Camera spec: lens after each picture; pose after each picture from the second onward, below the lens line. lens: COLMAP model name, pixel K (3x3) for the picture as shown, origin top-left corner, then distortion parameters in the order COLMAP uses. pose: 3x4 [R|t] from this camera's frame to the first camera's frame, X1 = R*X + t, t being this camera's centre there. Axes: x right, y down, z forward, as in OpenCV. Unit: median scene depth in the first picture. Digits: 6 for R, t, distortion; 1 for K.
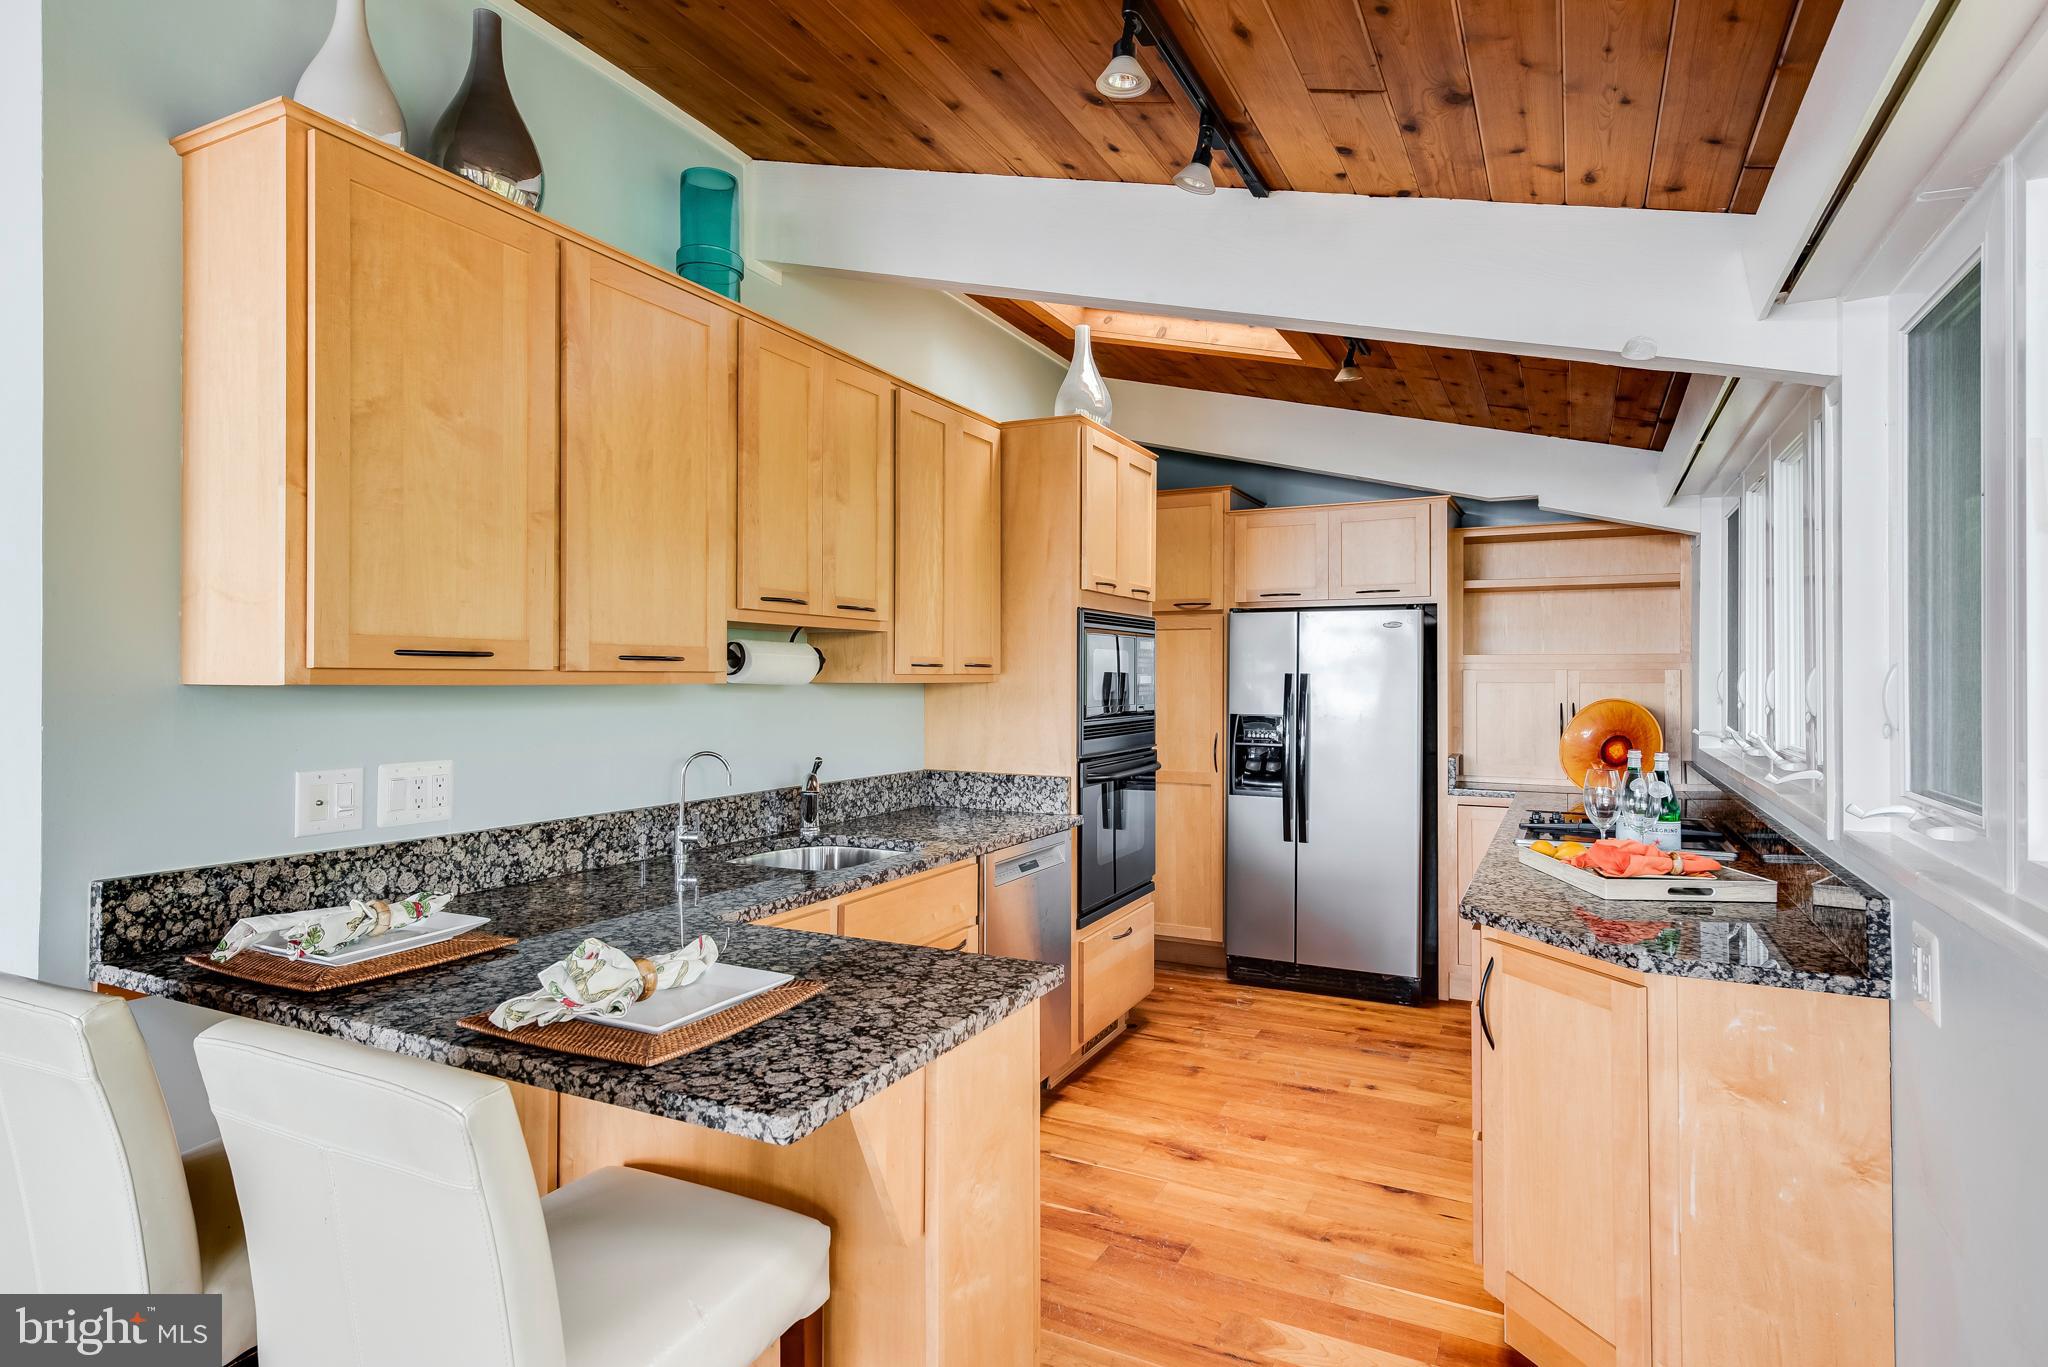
lens RADIAL K [[1095.6, 0, 1022.8], [0, 1095.6, 679.4], [0, 0, 1]] dist [0.014244, -0.001260]
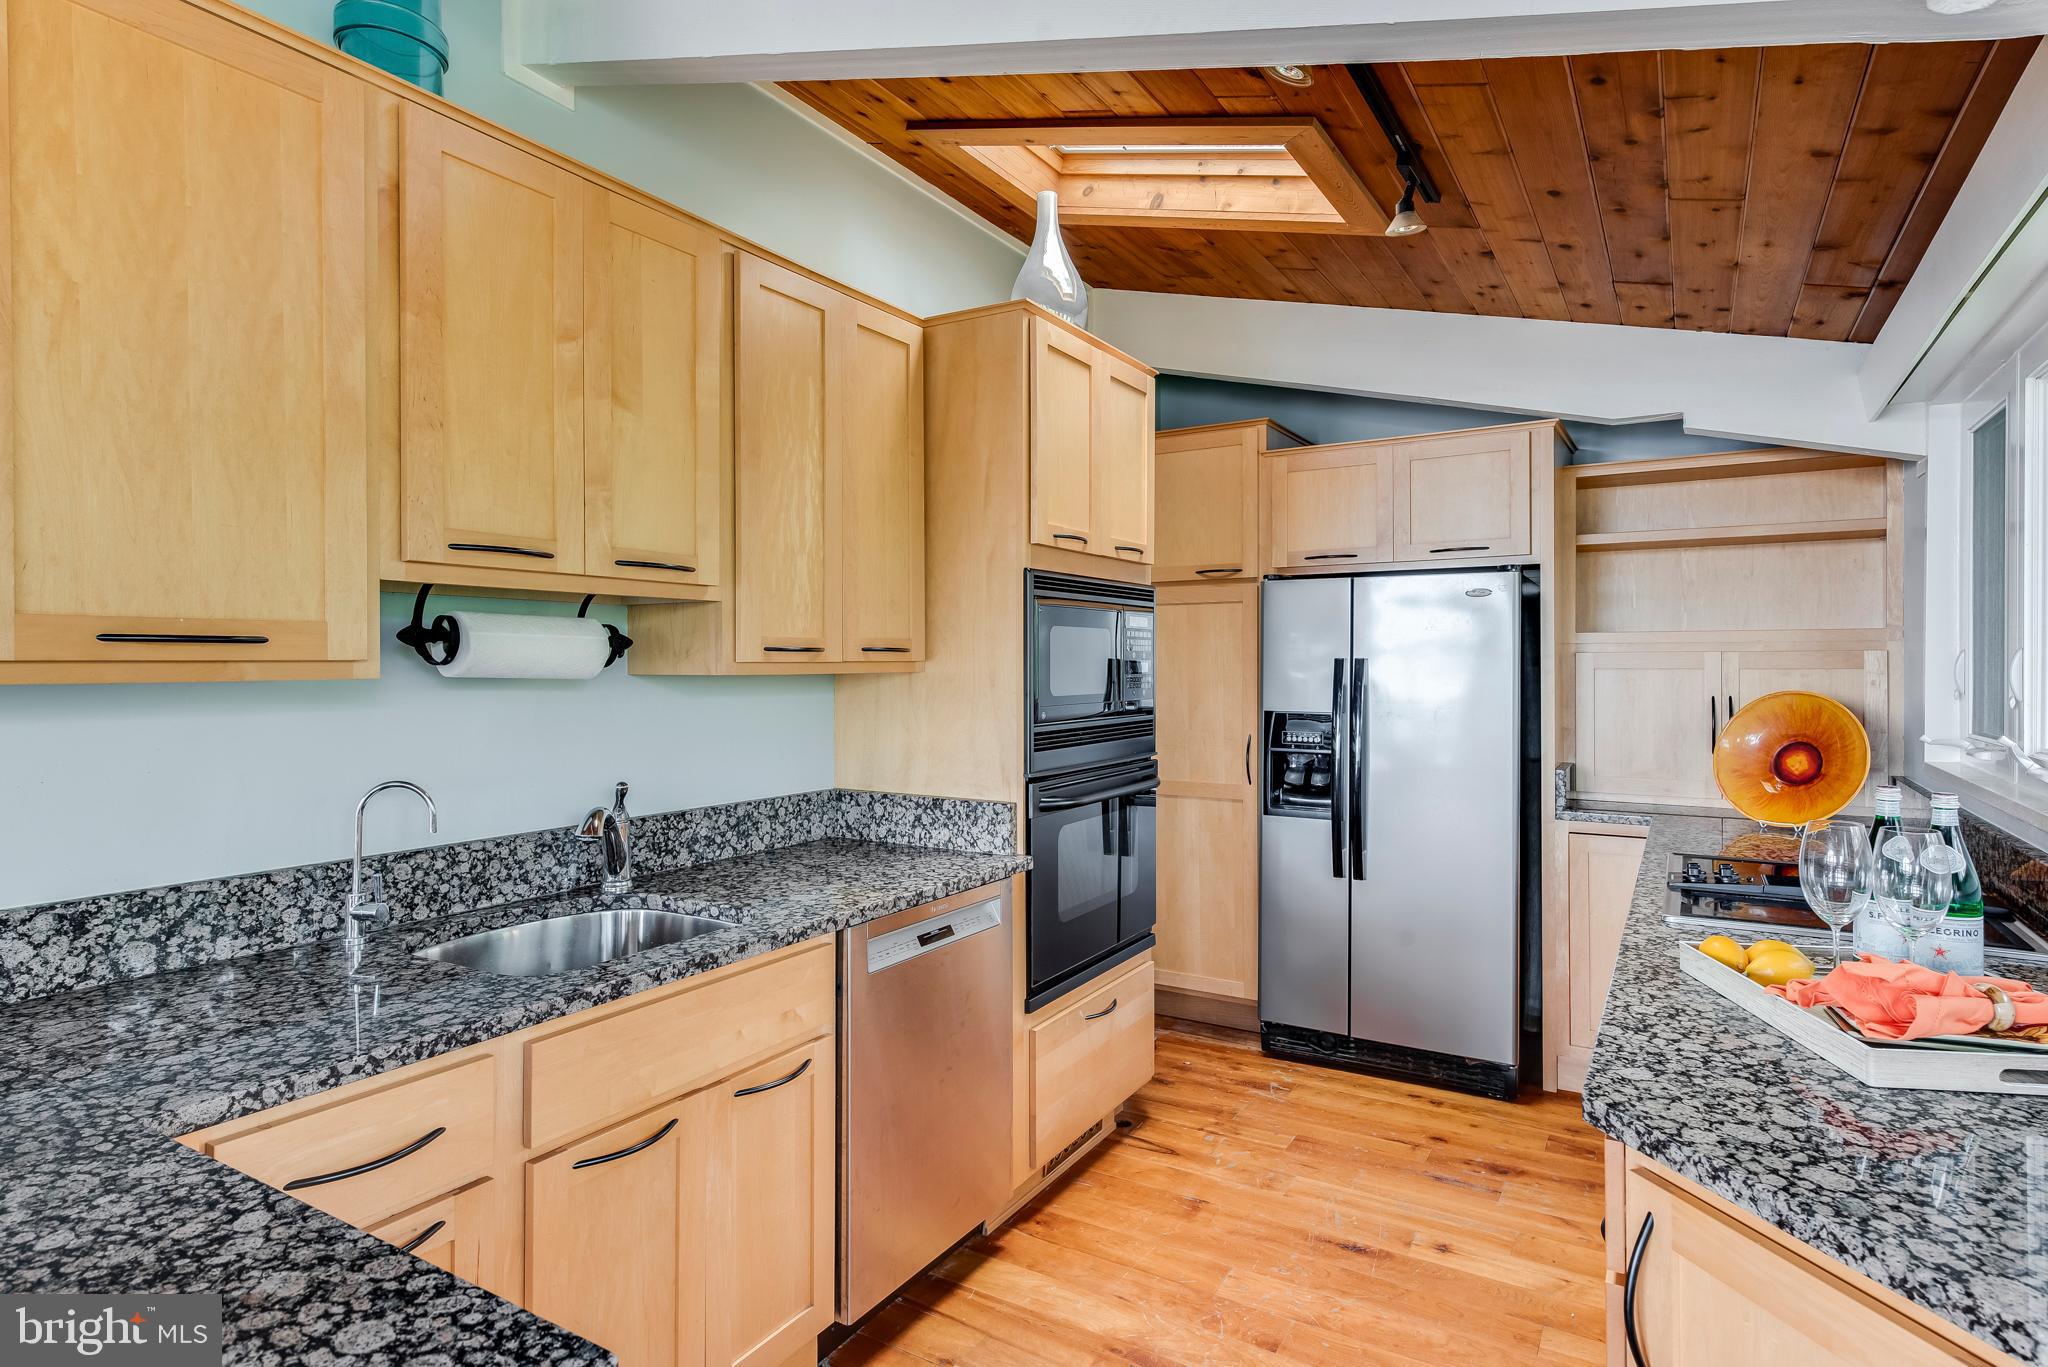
lens RADIAL K [[1095.6, 0, 1024.3], [0, 1095.6, 673.6], [0, 0, 1]] dist [0.014244, -0.001260]
pose [[0.996842, -0.004192, -0.079304, 0.105665], [0.004744, 0.999966, 0.006773, -0.001238], [0.079273, -0.007128, 0.996827, 0.275526]]
